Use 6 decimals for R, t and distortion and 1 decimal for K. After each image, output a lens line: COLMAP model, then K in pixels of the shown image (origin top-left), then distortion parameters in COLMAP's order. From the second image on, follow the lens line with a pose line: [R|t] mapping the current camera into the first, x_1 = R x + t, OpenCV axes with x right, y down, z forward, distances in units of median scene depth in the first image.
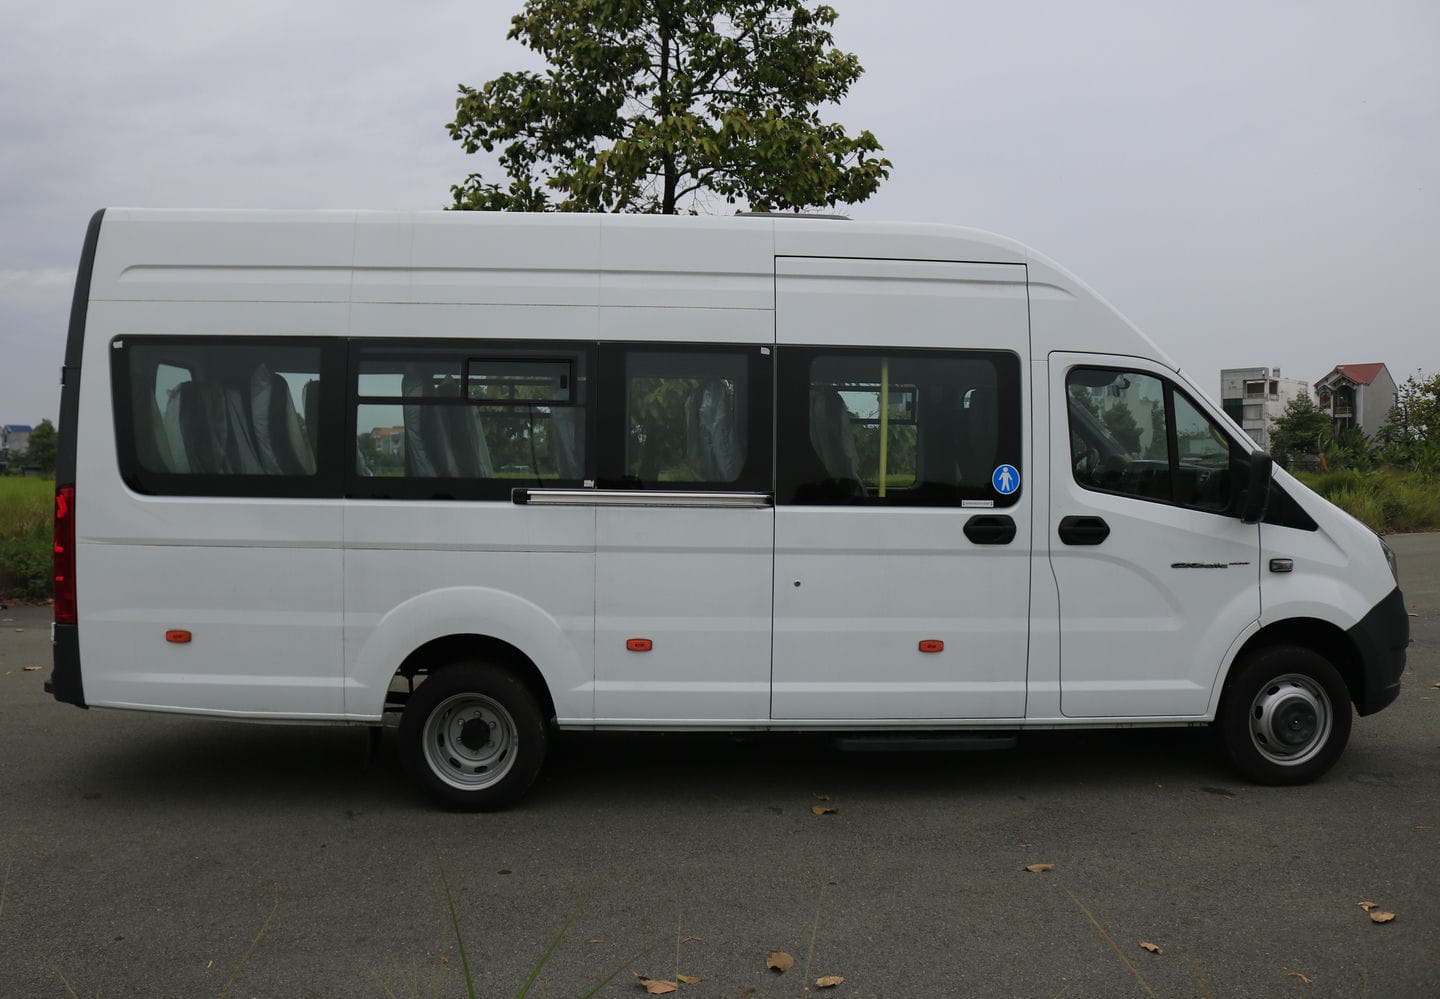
lens RADIAL K [[1185.9, 0, 722.0], [0, 1185.9, 461.4], [0, 0, 1]] dist [-0.047619, 0.001630]
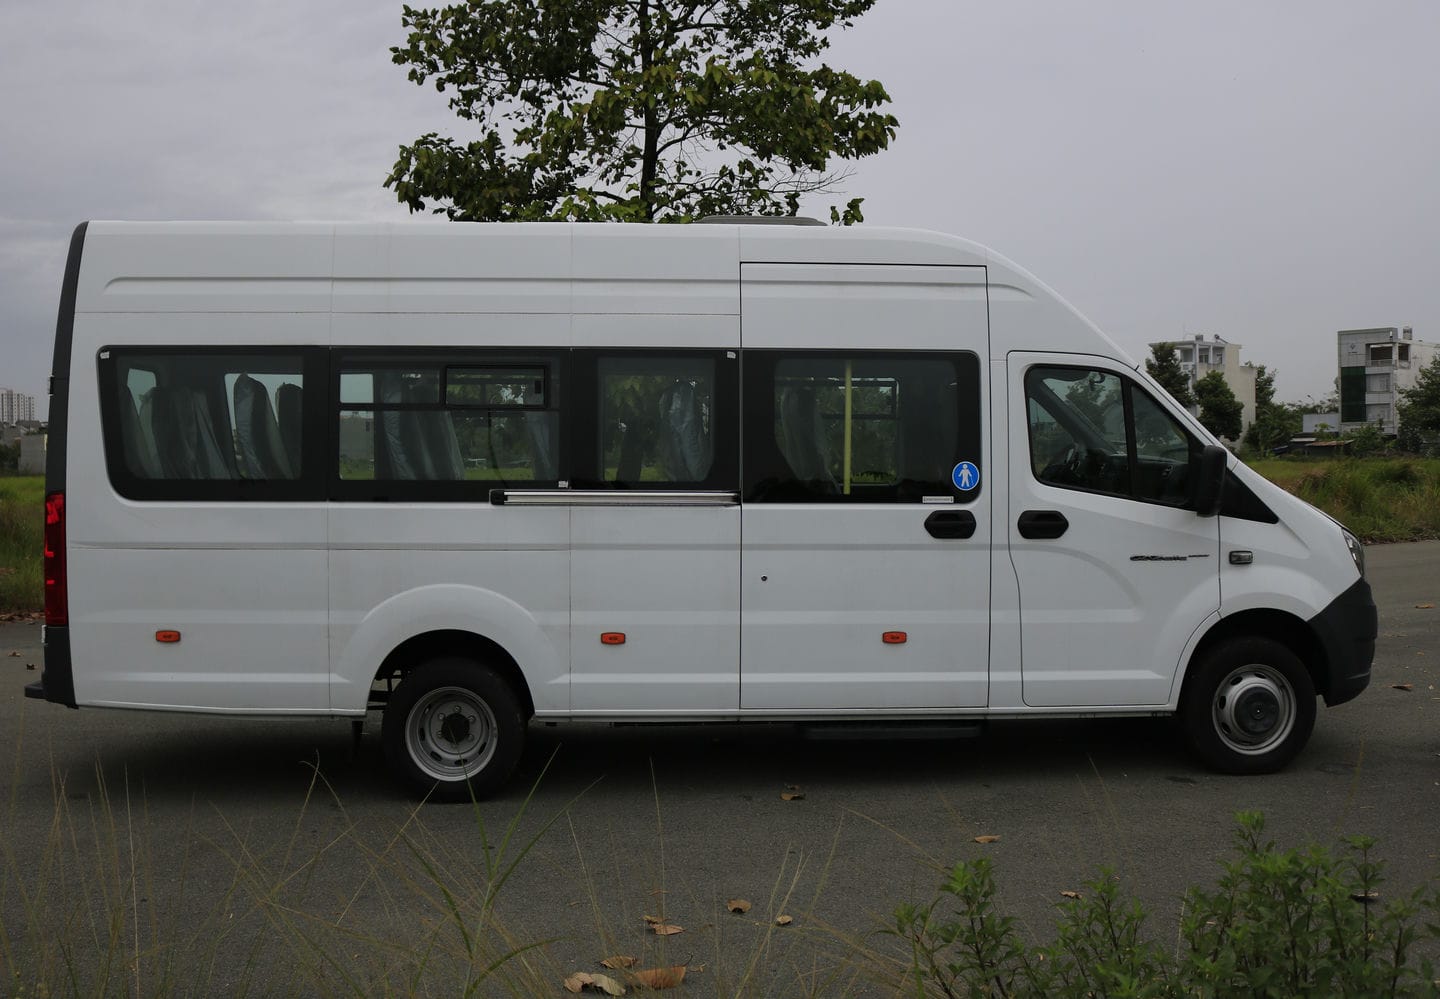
lens RADIAL K [[1496.4, 0, 722.6], [0, 1496.4, 446.4], [0, 0, 1]] dist [-0.001322, 0.006359]
pose [[0.999931, -0.010871, -0.004381, 0.033309], [0.010862, 0.999939, -0.002022, -0.010336], [0.004403, 0.001974, 0.999988, -0.309327]]
